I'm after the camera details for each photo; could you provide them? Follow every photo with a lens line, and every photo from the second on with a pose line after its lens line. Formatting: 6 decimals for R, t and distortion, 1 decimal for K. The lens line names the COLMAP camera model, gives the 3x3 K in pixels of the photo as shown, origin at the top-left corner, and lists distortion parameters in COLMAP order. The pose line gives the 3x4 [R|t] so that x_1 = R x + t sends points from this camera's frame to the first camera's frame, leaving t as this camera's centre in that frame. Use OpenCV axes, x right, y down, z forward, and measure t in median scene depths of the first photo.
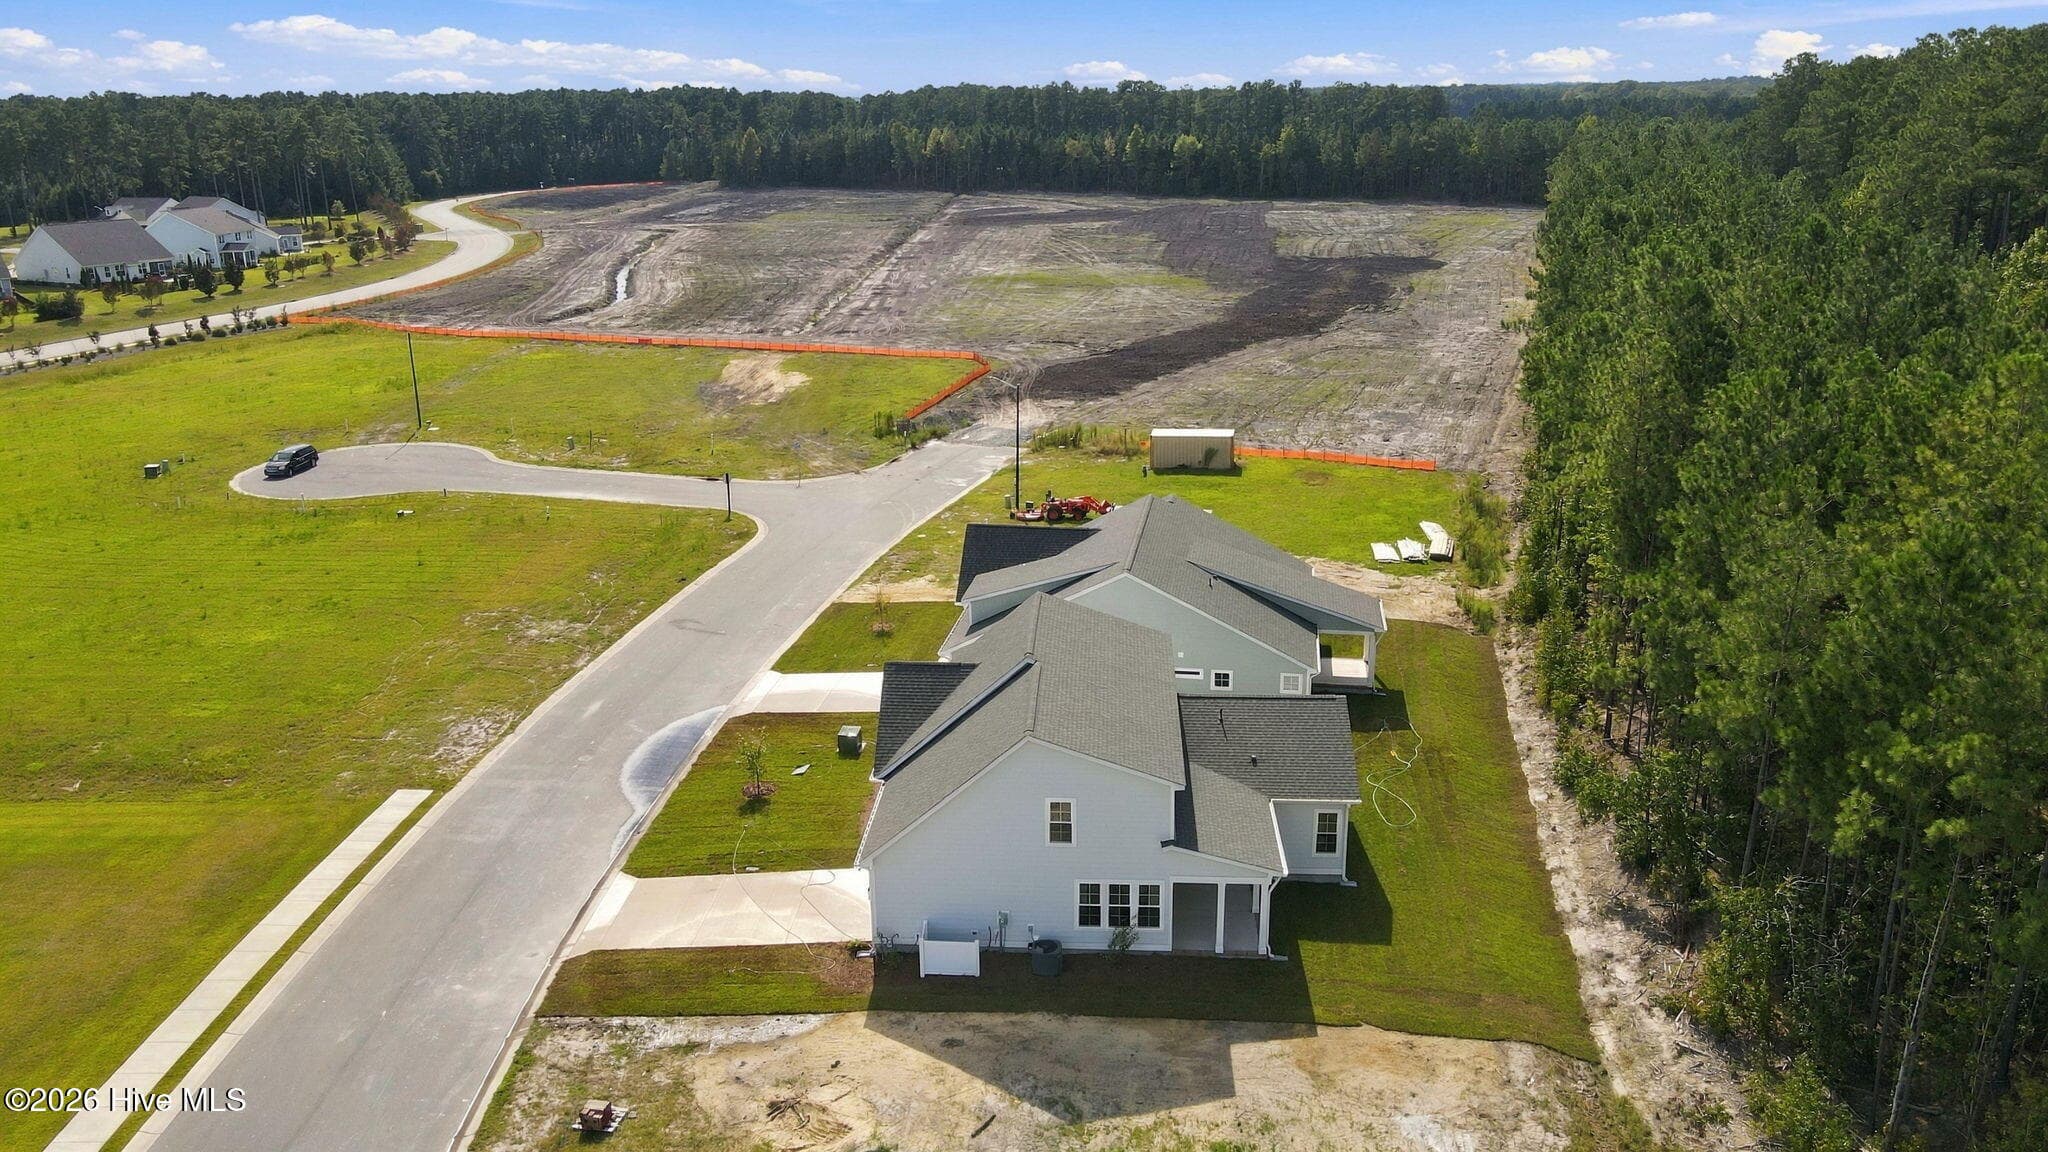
lens RADIAL K [[1511.4, 0, 1008.2], [0, 1511.4, 578.3], [0, 0, 1]] dist [0.008433, 0.009878]
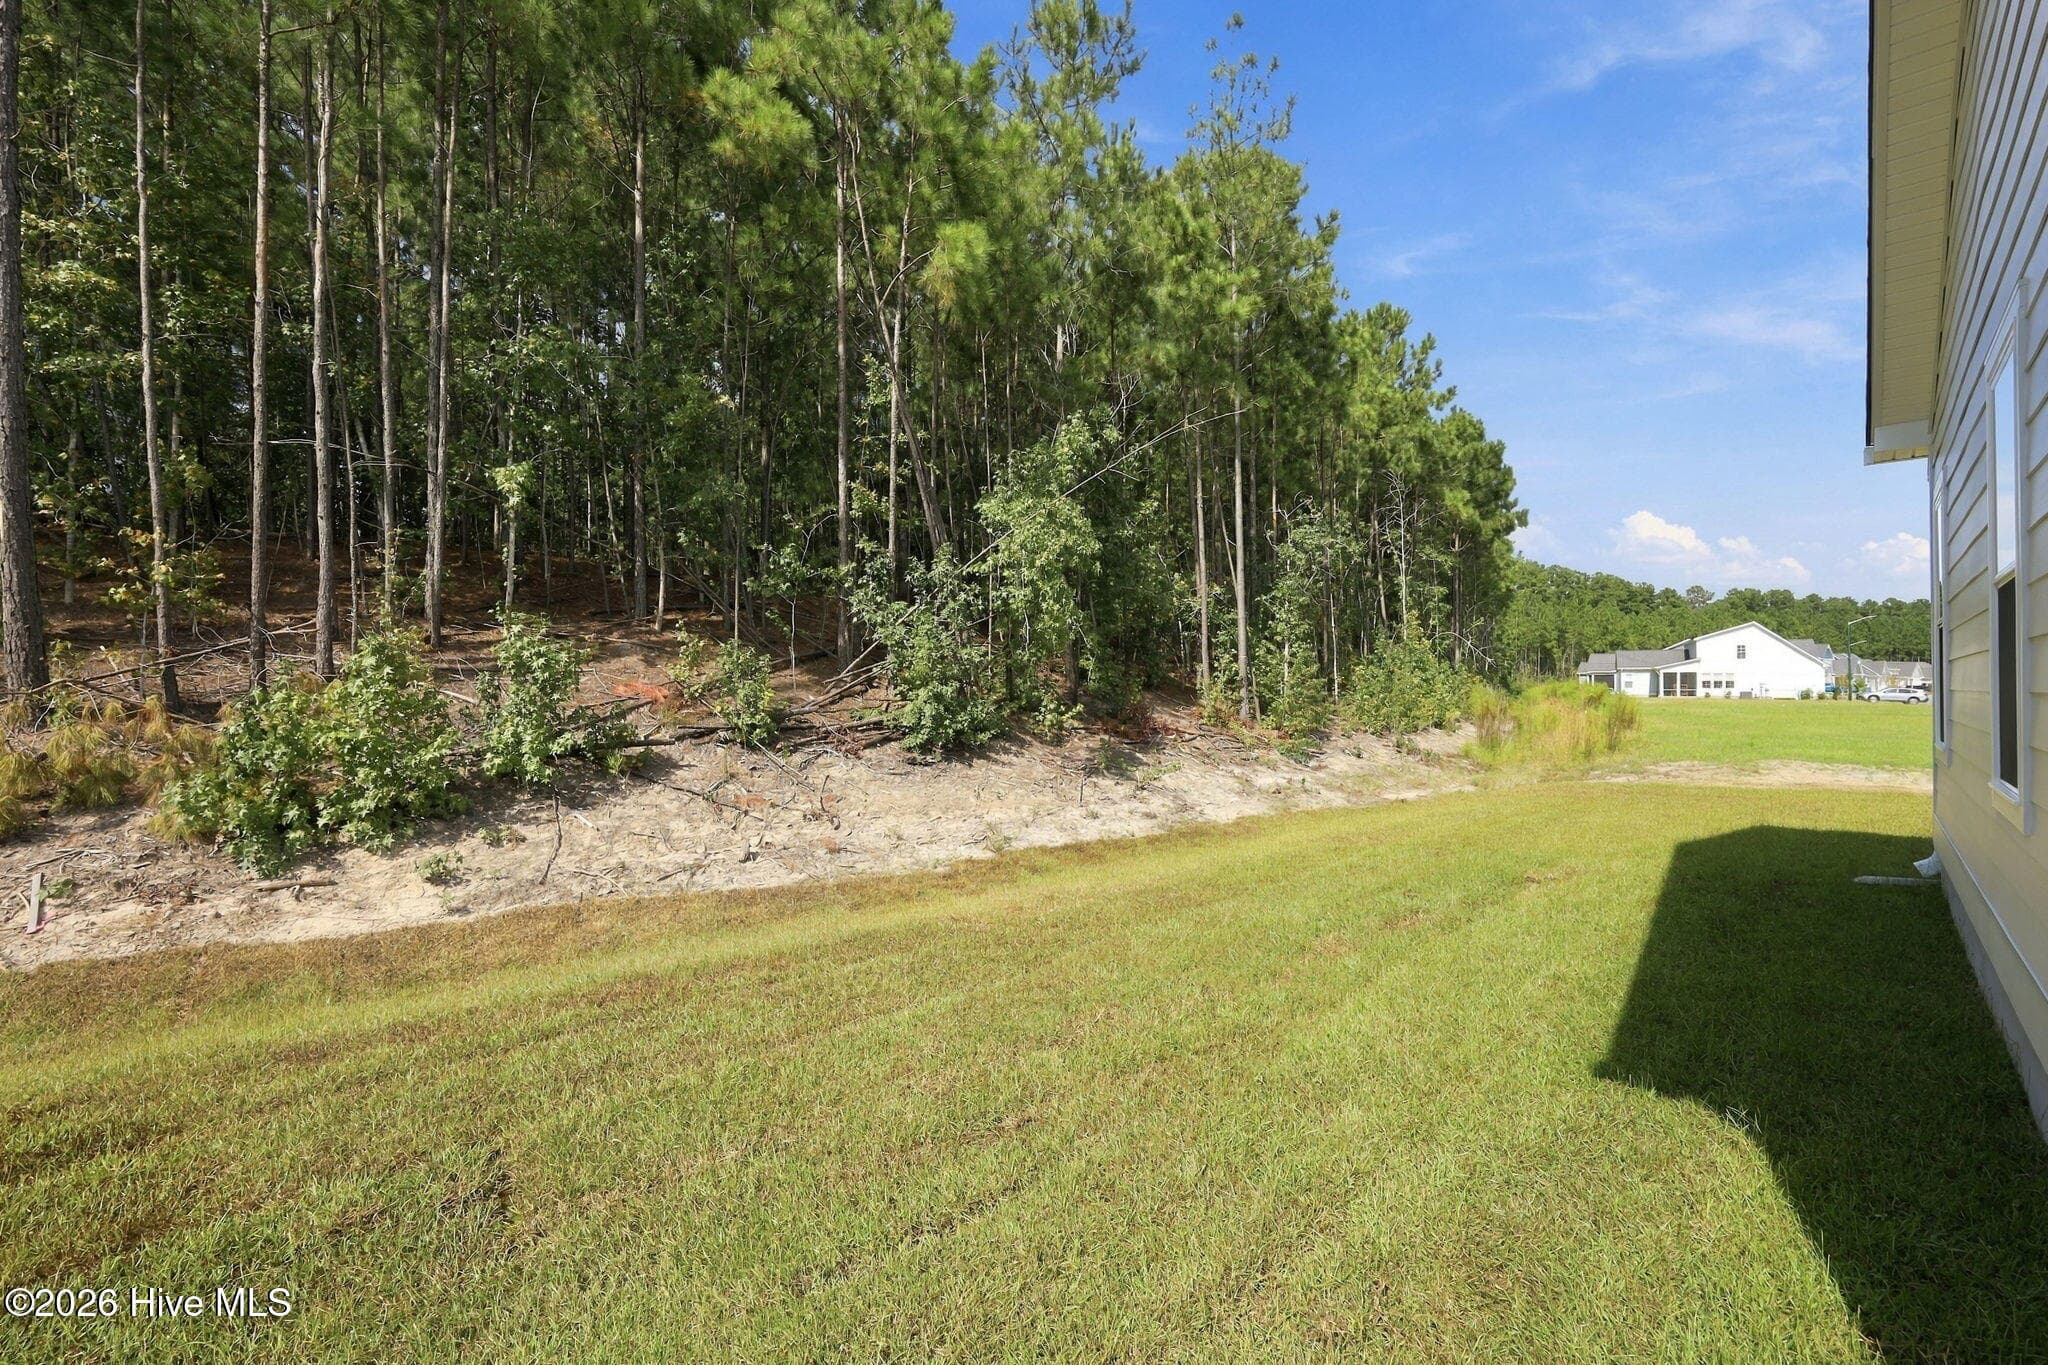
lens RADIAL K [[830.4, 0, 1020.7], [0, 830.4, 681.4], [0, 0, 1]] dist [0.000544, -0.000156]
pose [[-0.752776, 0.025040, 0.657800, 0.257918], [0.216394, 0.953154, 0.211356, 0.132379], [-0.621692, 0.301448, -0.722930, 1.235998]]
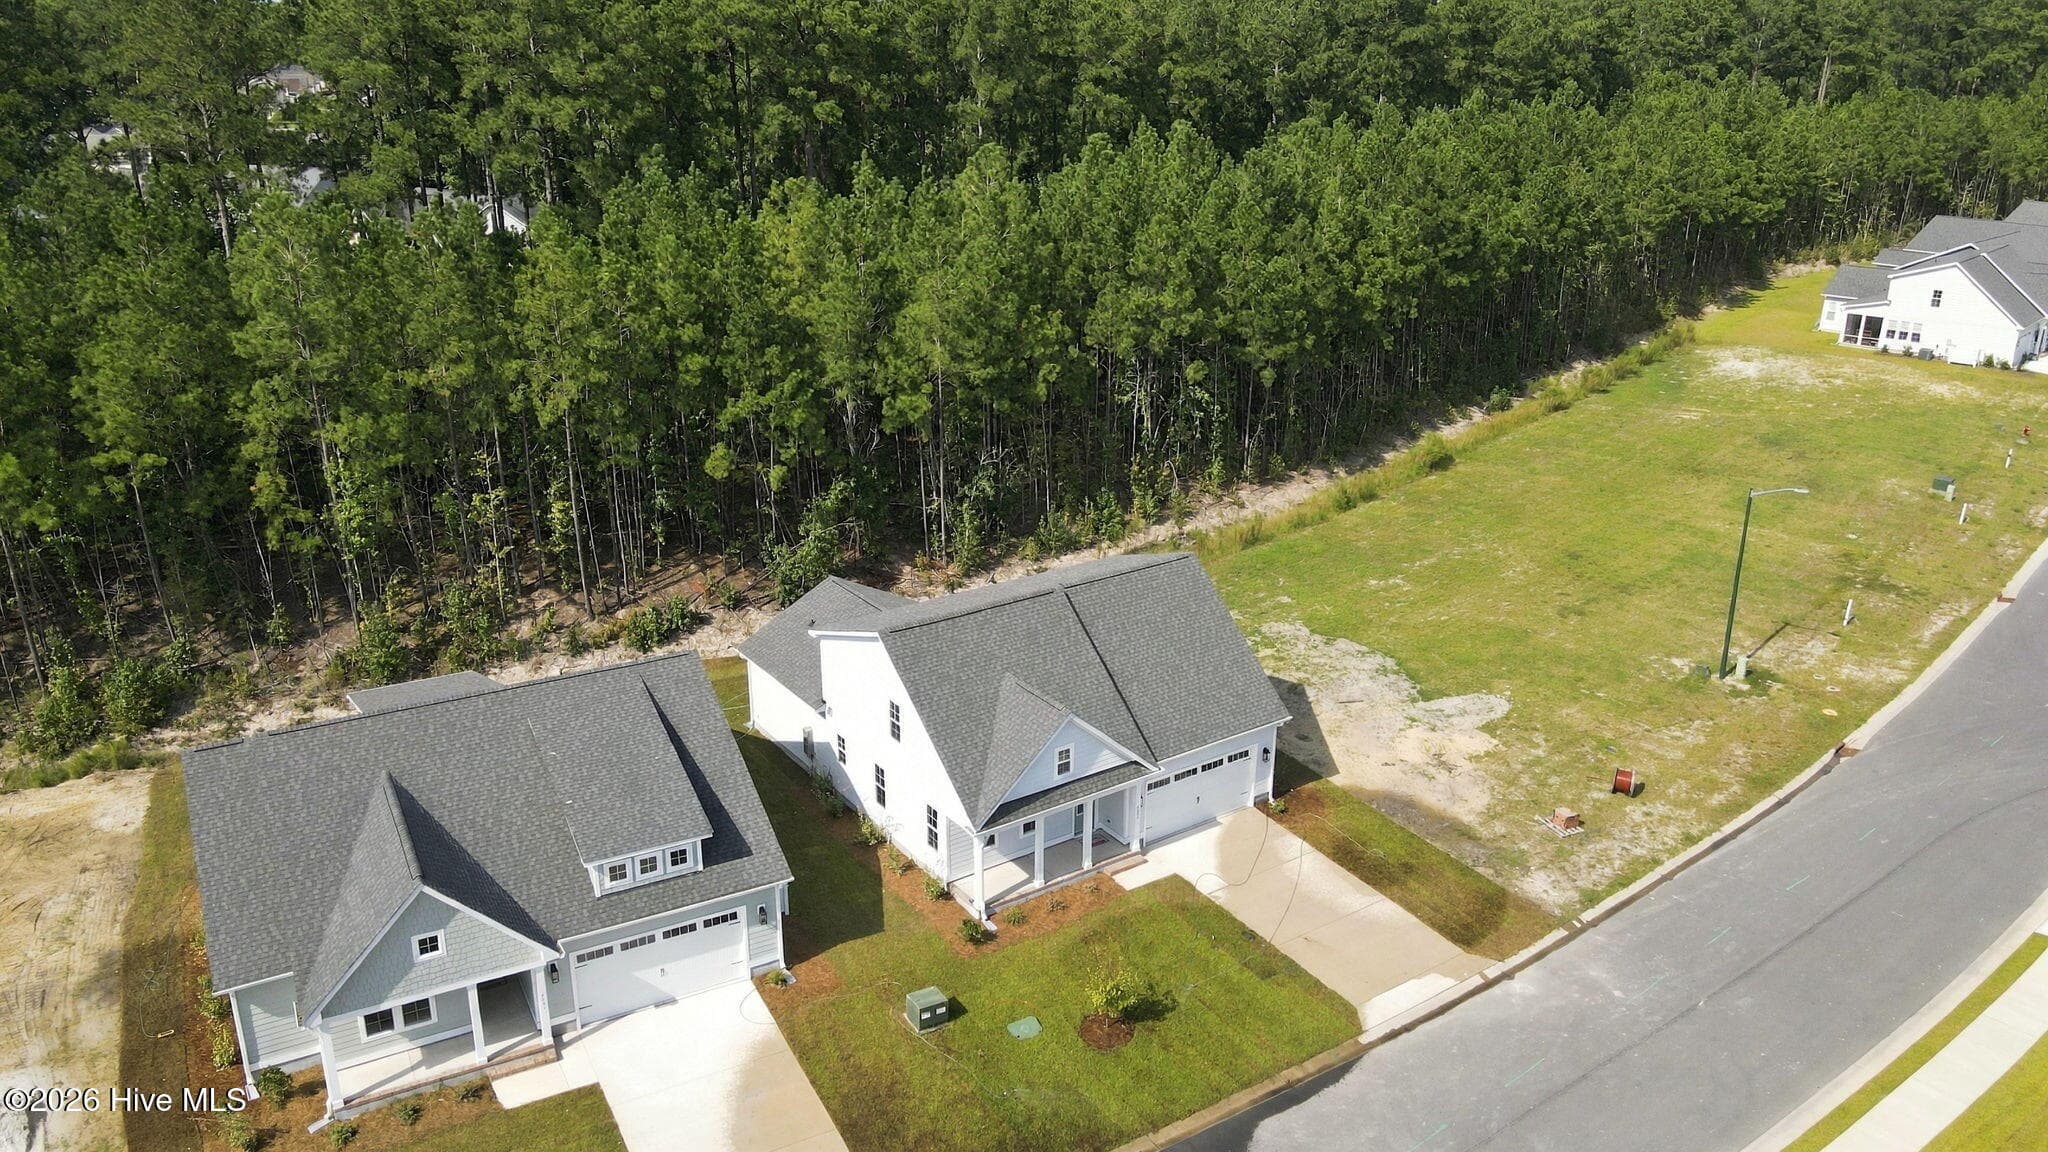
lens RADIAL K [[1511.4, 0, 1018.1], [0, 1511.4, 560.6], [0, 0, 1]] dist [0.008433, 0.009878]
pose [[-0.622180, -0.255980, 0.739842, -0.744916], [0.244849, 0.833998, 0.494466, -0.489600], [-0.743600, 0.488796, -0.456220, 1.550214]]
